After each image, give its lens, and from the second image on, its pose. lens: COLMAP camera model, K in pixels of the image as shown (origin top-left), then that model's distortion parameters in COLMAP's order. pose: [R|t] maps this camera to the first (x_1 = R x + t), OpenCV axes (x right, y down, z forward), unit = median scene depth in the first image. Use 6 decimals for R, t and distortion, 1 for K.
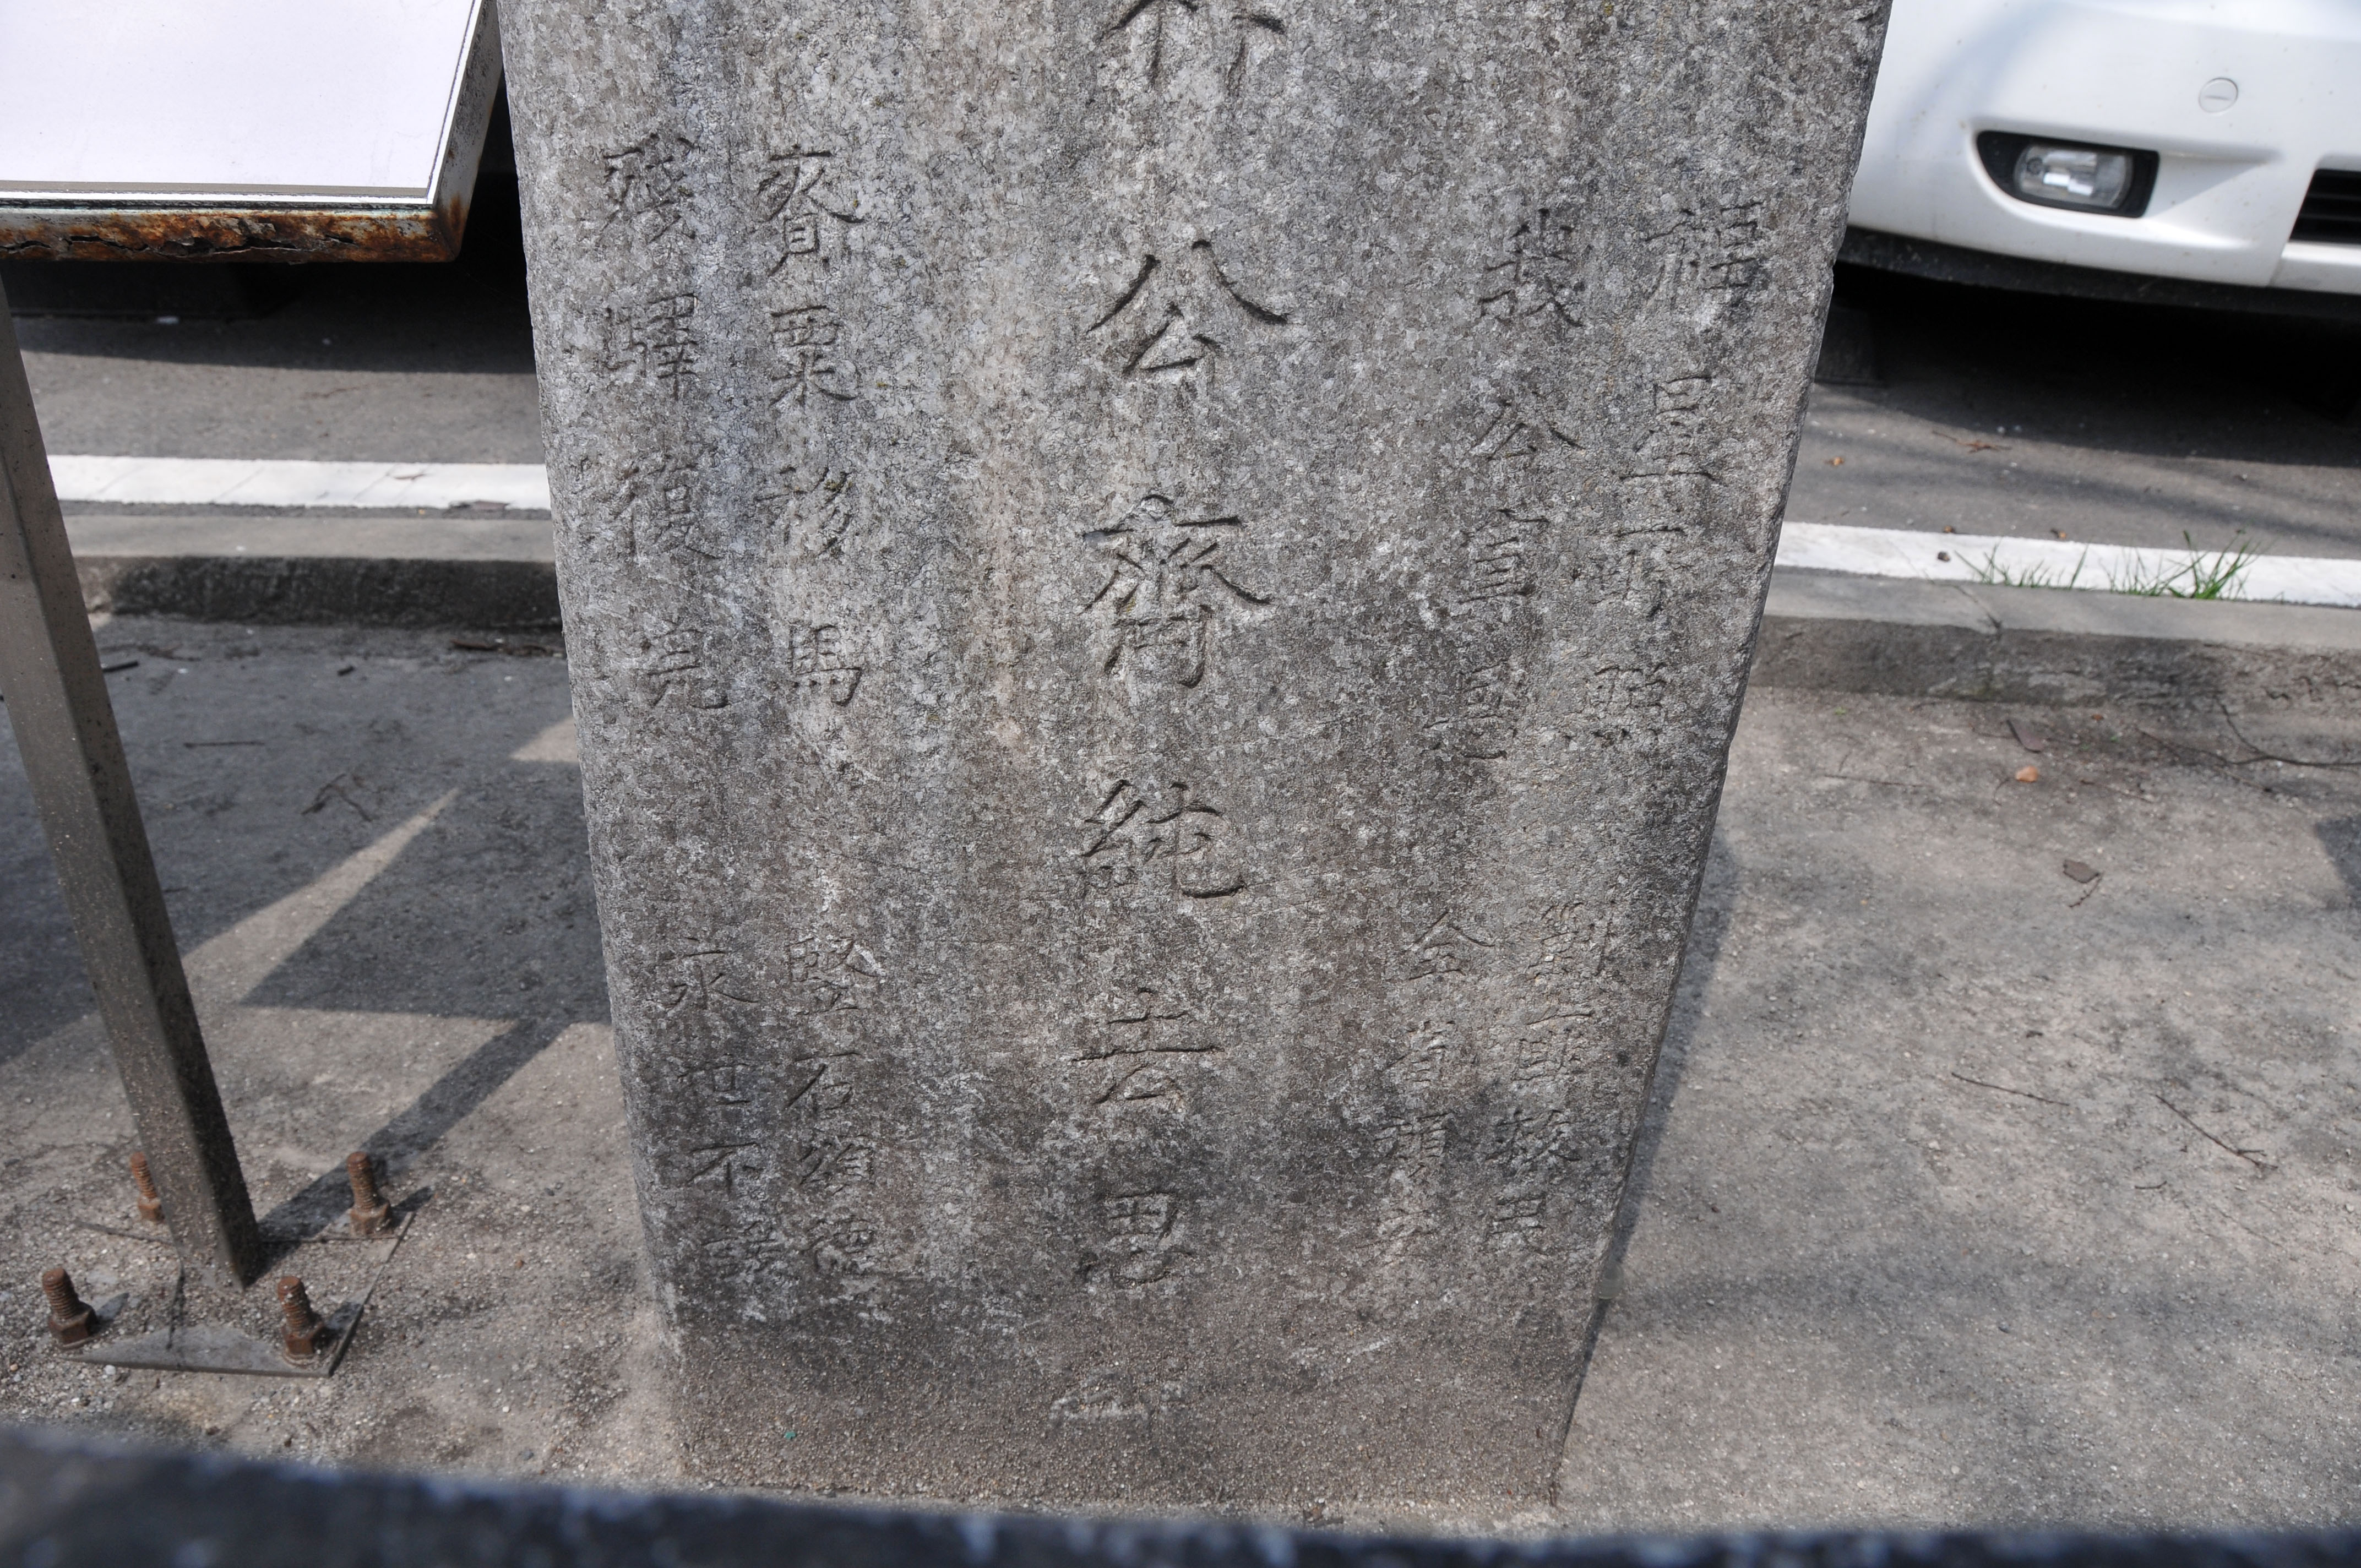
lens RADIAL K [[1855.2, 0, 1162.5], [0, 1855.2, 829.7], [0, 0, 1]] dist [-0.171803, 0.112676]
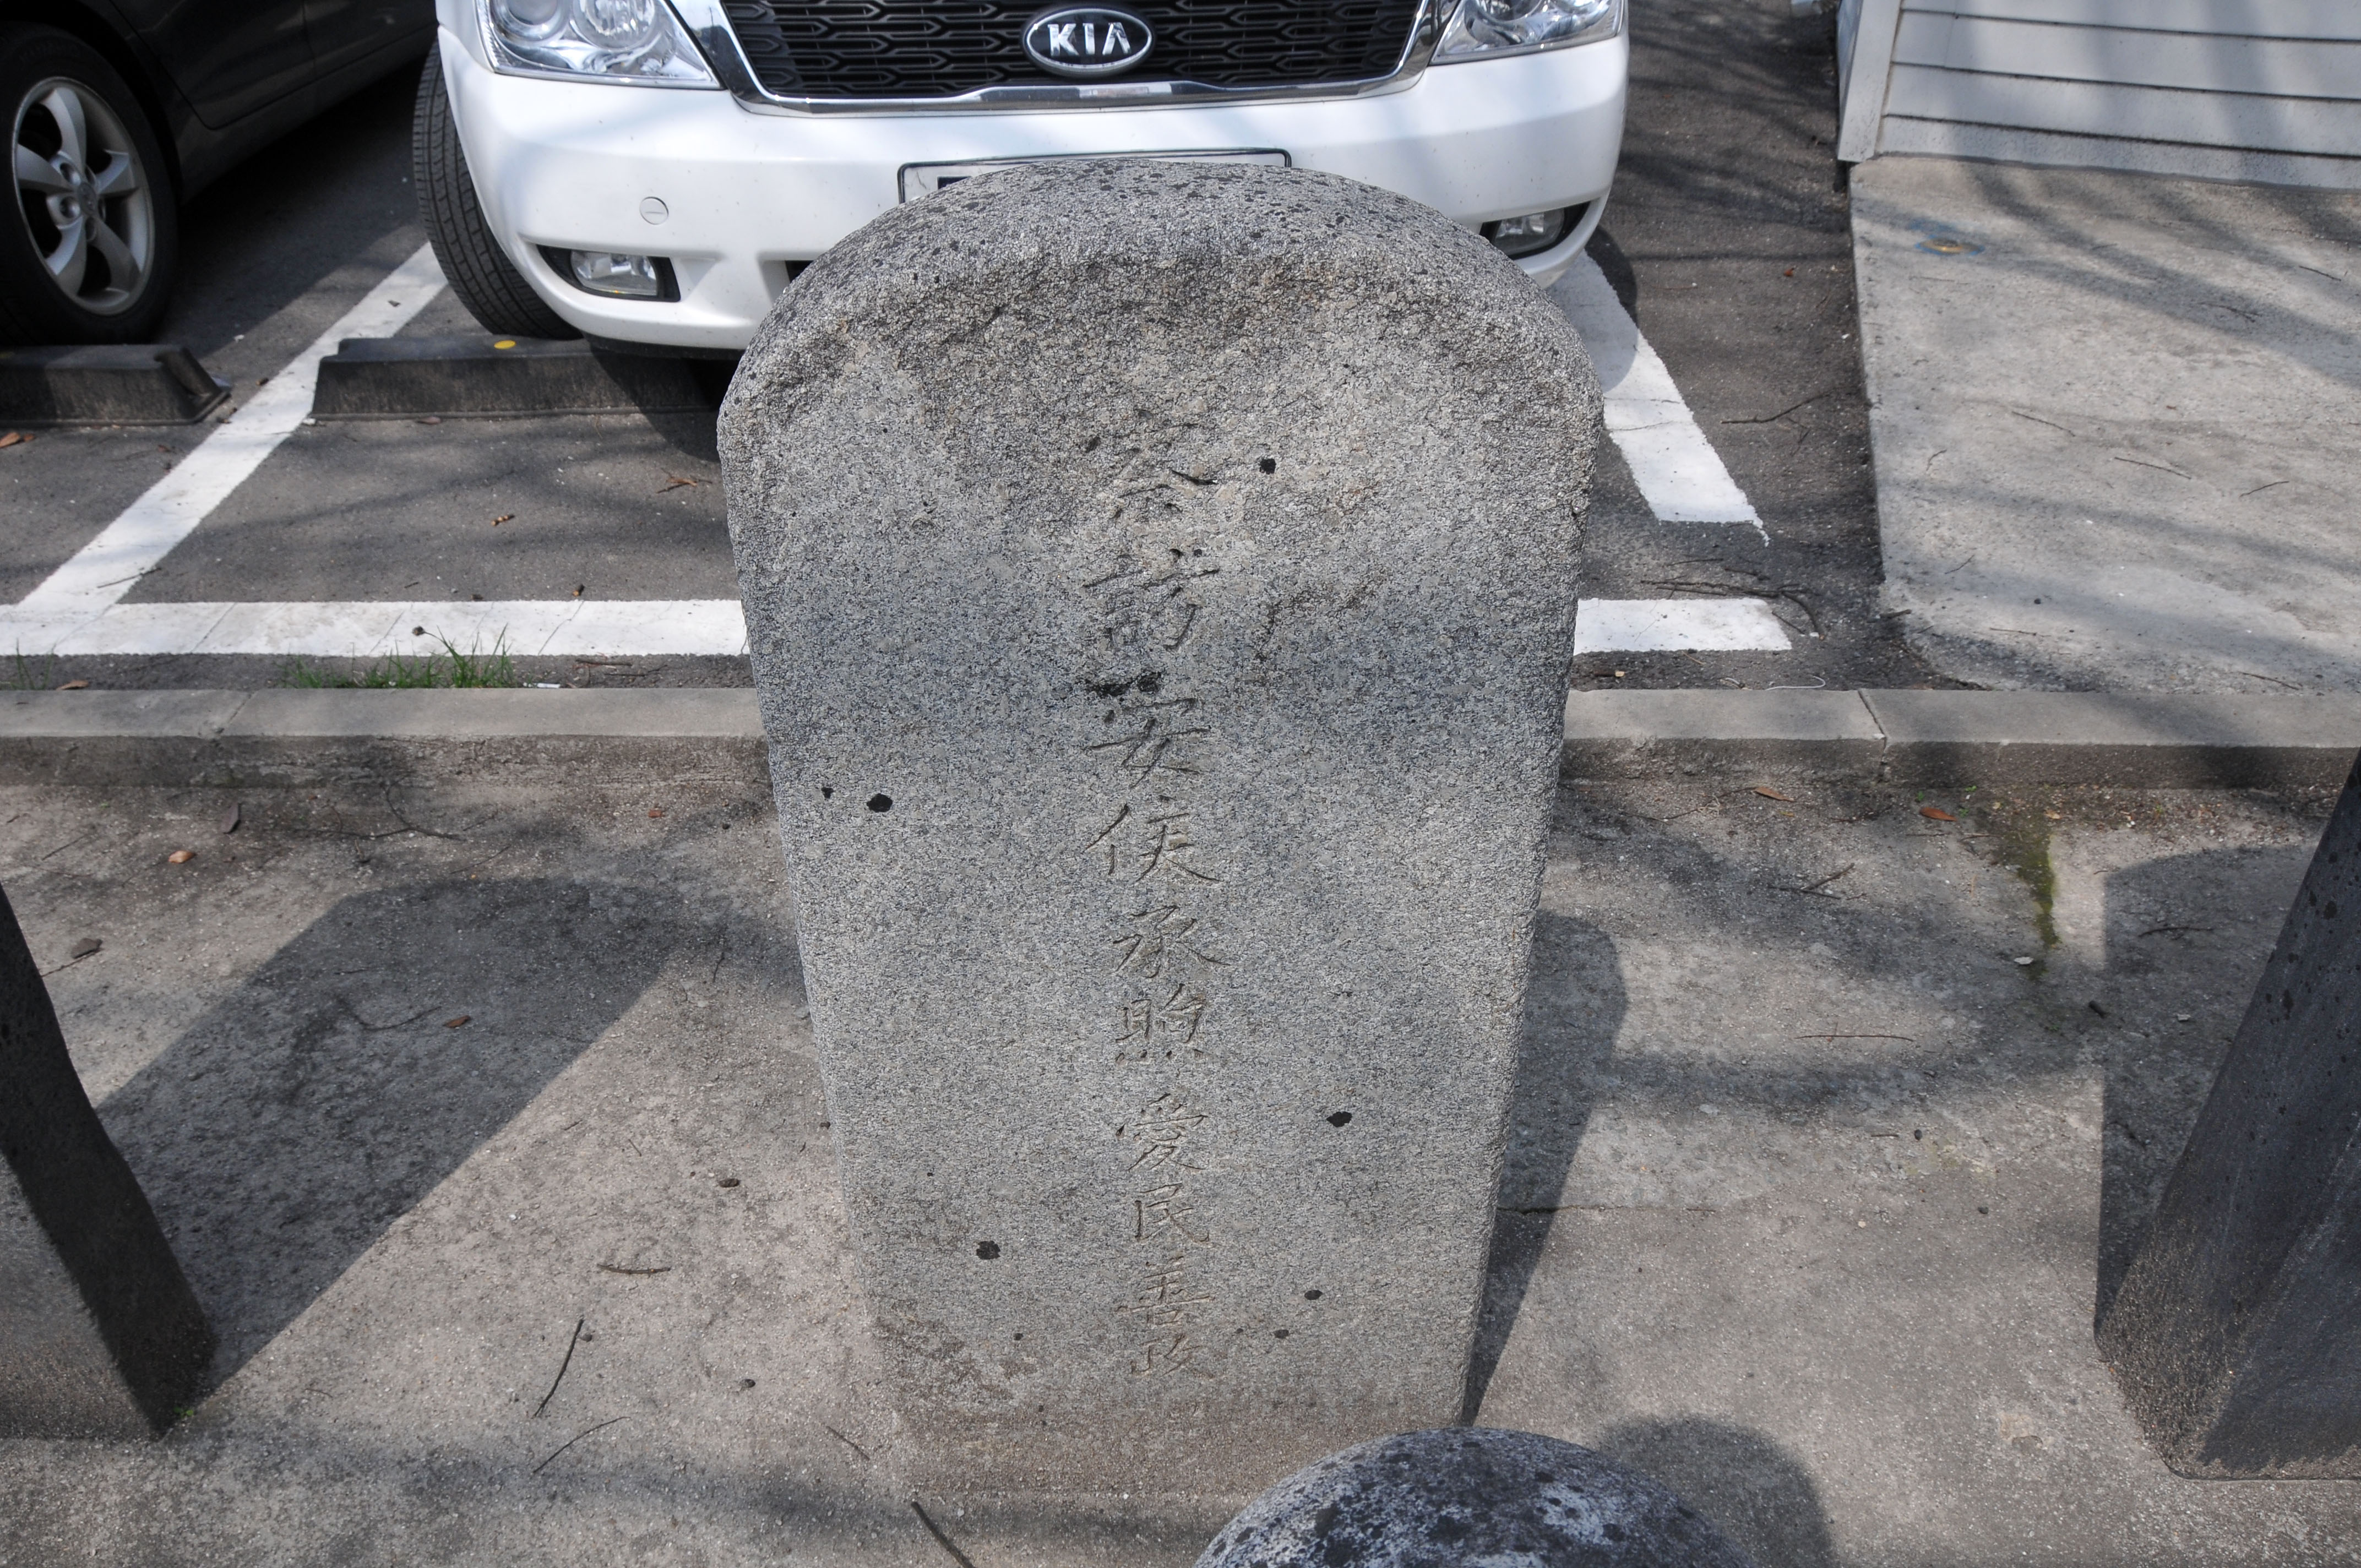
lens RADIAL K [[1855.2, 0, 1180.2], [0, 1855.2, 804.9], [0, 0, 1]] dist [-0.171803, 0.112676]
pose [[0.999054, -0.033596, -0.027603, 3.102438], [0.035844, 0.995698, 0.085450, -0.381071], [0.024614, -0.086358, 0.995960, -0.688617]]
